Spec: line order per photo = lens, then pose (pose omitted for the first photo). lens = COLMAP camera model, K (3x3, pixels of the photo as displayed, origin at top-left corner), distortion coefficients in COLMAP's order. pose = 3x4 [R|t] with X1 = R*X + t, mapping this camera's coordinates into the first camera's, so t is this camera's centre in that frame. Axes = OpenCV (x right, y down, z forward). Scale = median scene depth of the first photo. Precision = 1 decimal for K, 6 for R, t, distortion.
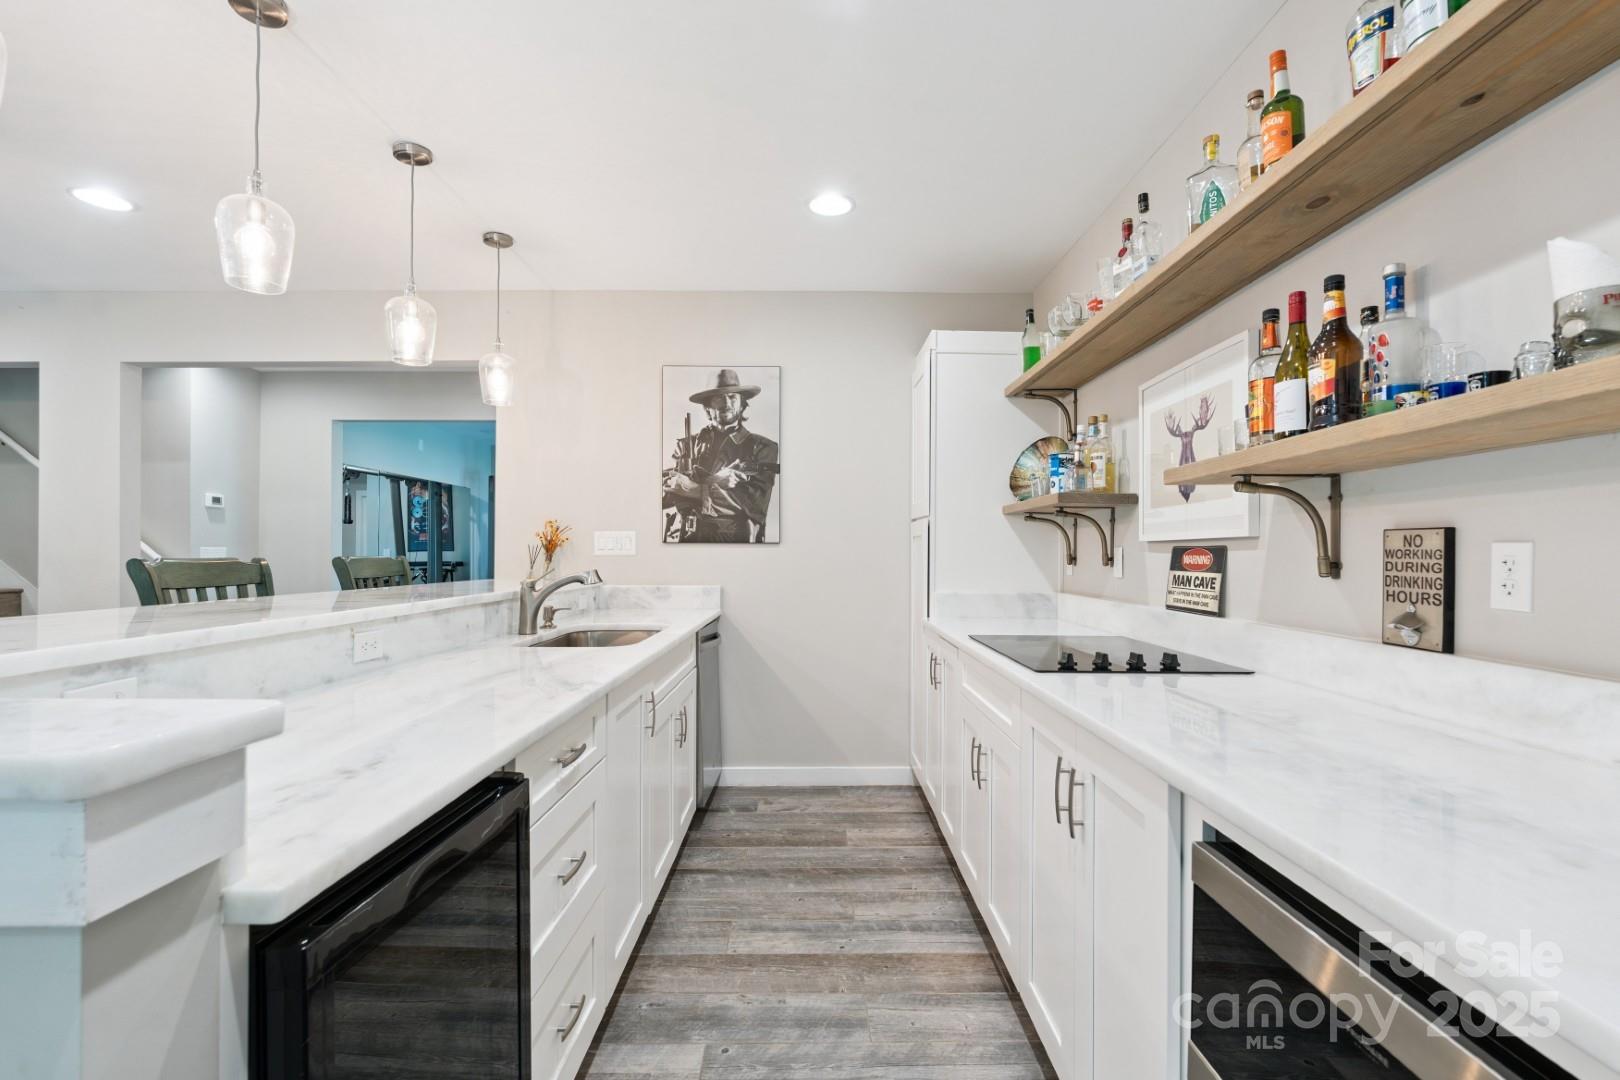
lens RADIAL K [[724.0, 0, 822.3], [0, 724.0, 549.2], [0, 0, 1]] dist [-0.003035, 0.000985]
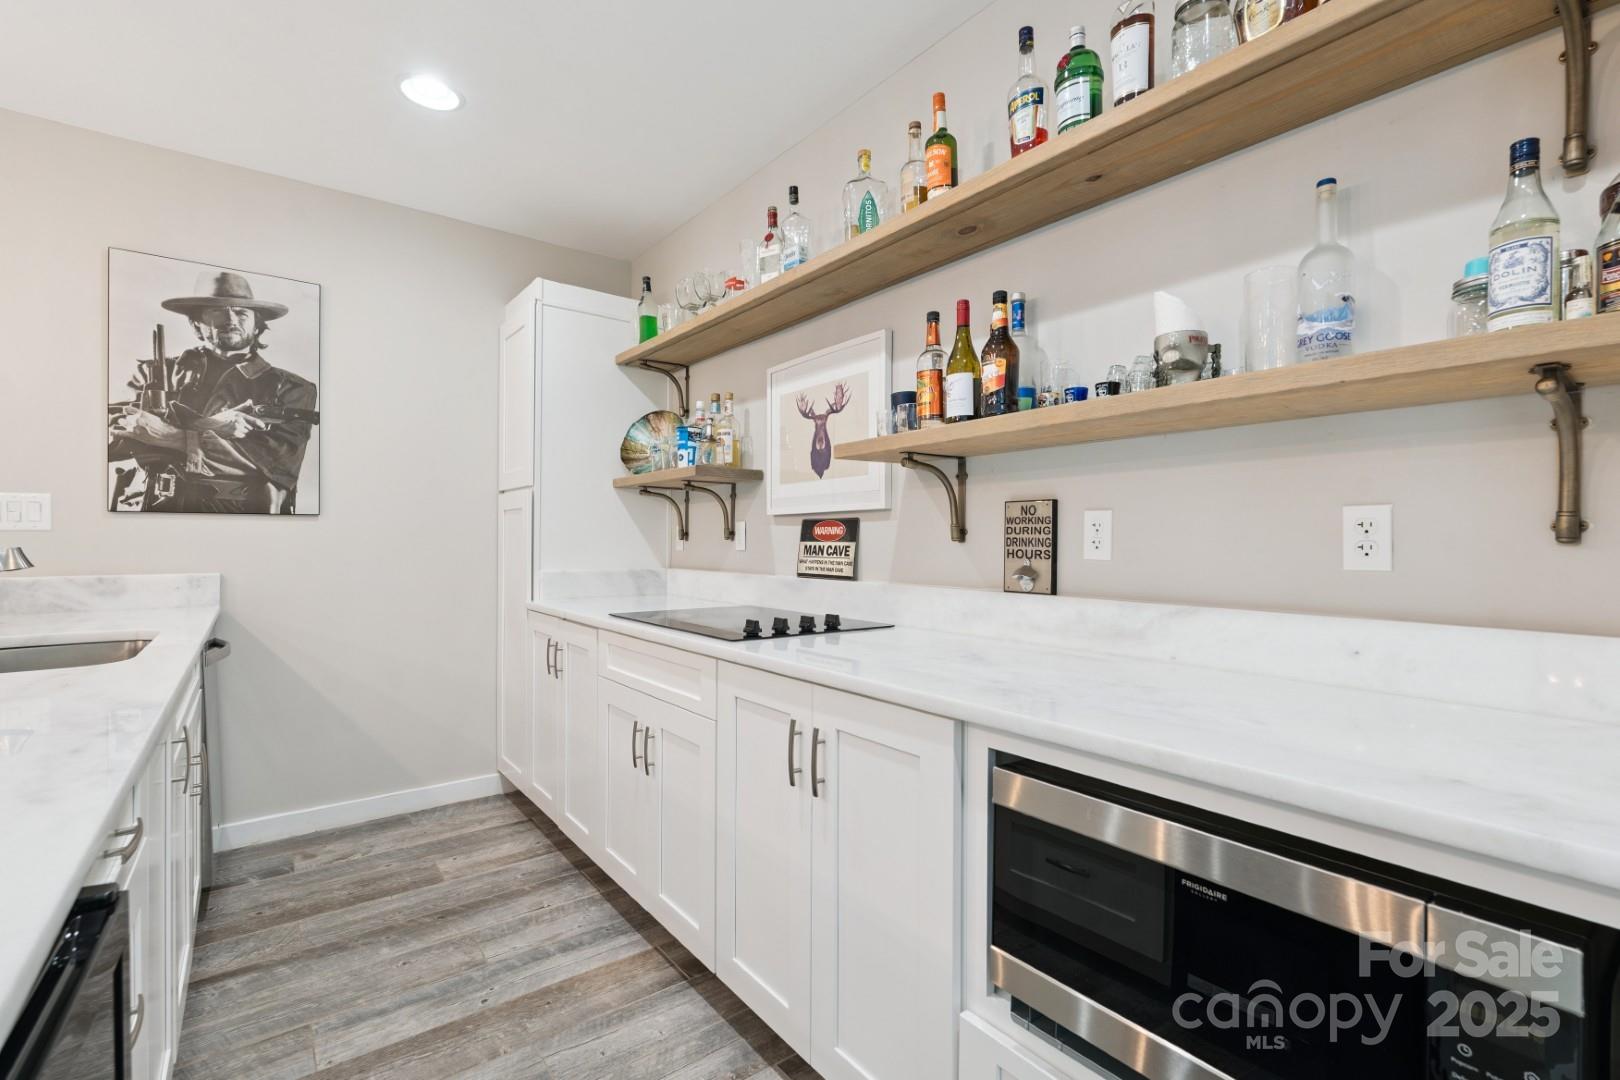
lens RADIAL K [[724.0, 0, 818.5], [0, 724.0, 537.4], [0, 0, 1]] dist [-0.003035, 0.000985]
pose [[0.800546, -0.002467, 0.599266, -0.137560], [-0.000415, 0.999989, 0.004672, 0.016704], [-0.599271, -0.003989, 0.800536, 0.100715]]
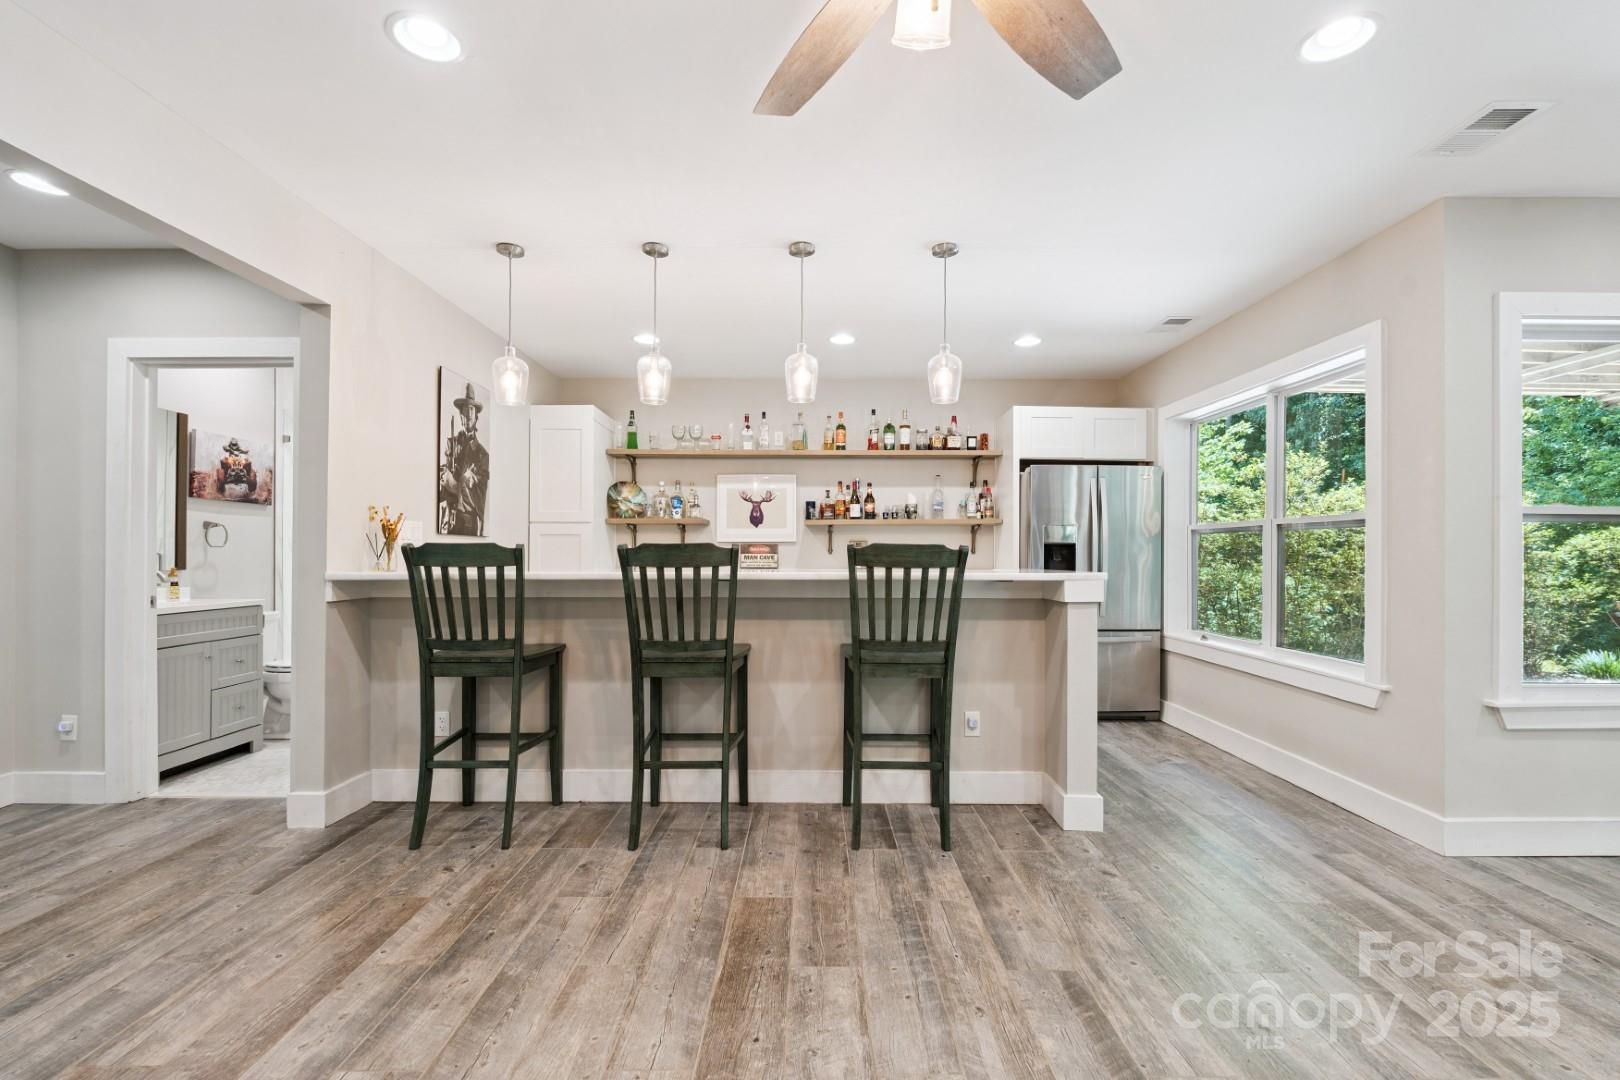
lens RADIAL K [[724.0, 0, 821.0], [0, 724.0, 548.5], [0, 0, 1]] dist [-0.003035, 0.000985]
pose [[0.012667, 0.002934, 0.999915, -1.833450], [-0.008081, 0.999963, -0.002831, 0.015059], [-0.999887, -0.008045, 0.012690, 0.621106]]
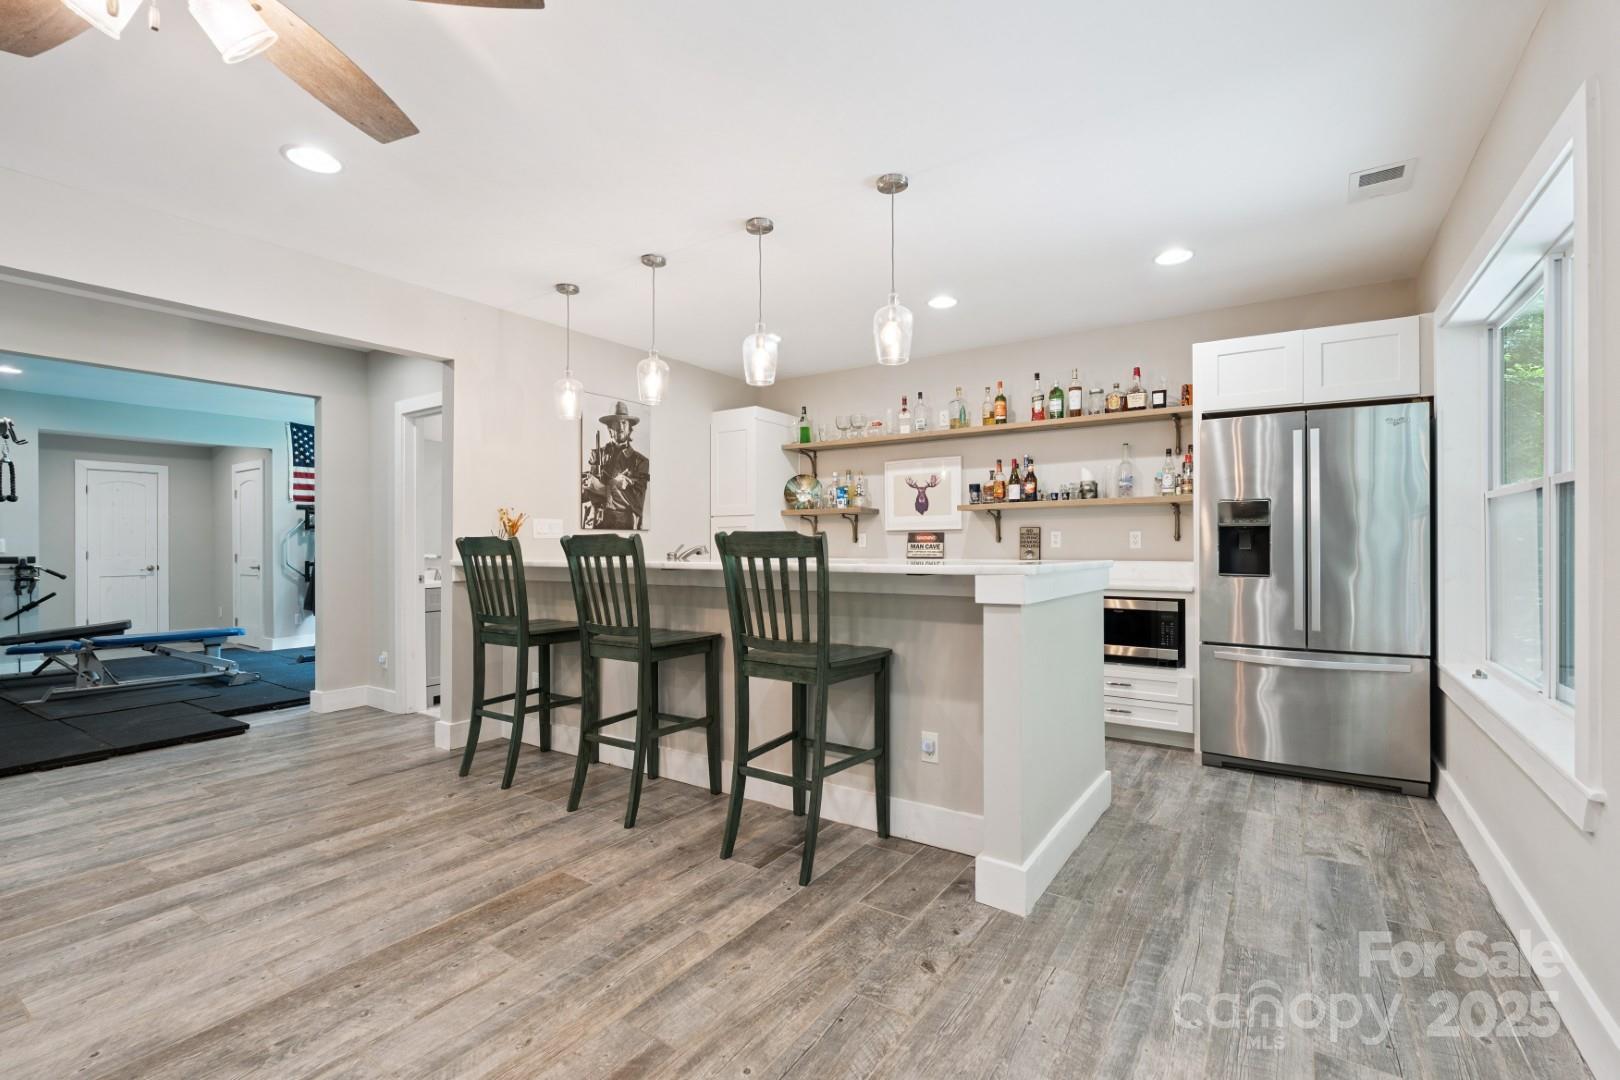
lens RADIAL K [[724.0, 0, 816.7], [0, 724.0, 537.0], [0, 0, 1]] dist [-0.003035, 0.000985]
pose [[0.570378, 0.001501, 0.821381, -1.504478], [0.002511, 0.999990, -0.003571, 0.016138], [-0.821378, 0.004099, 0.570369, -0.111414]]
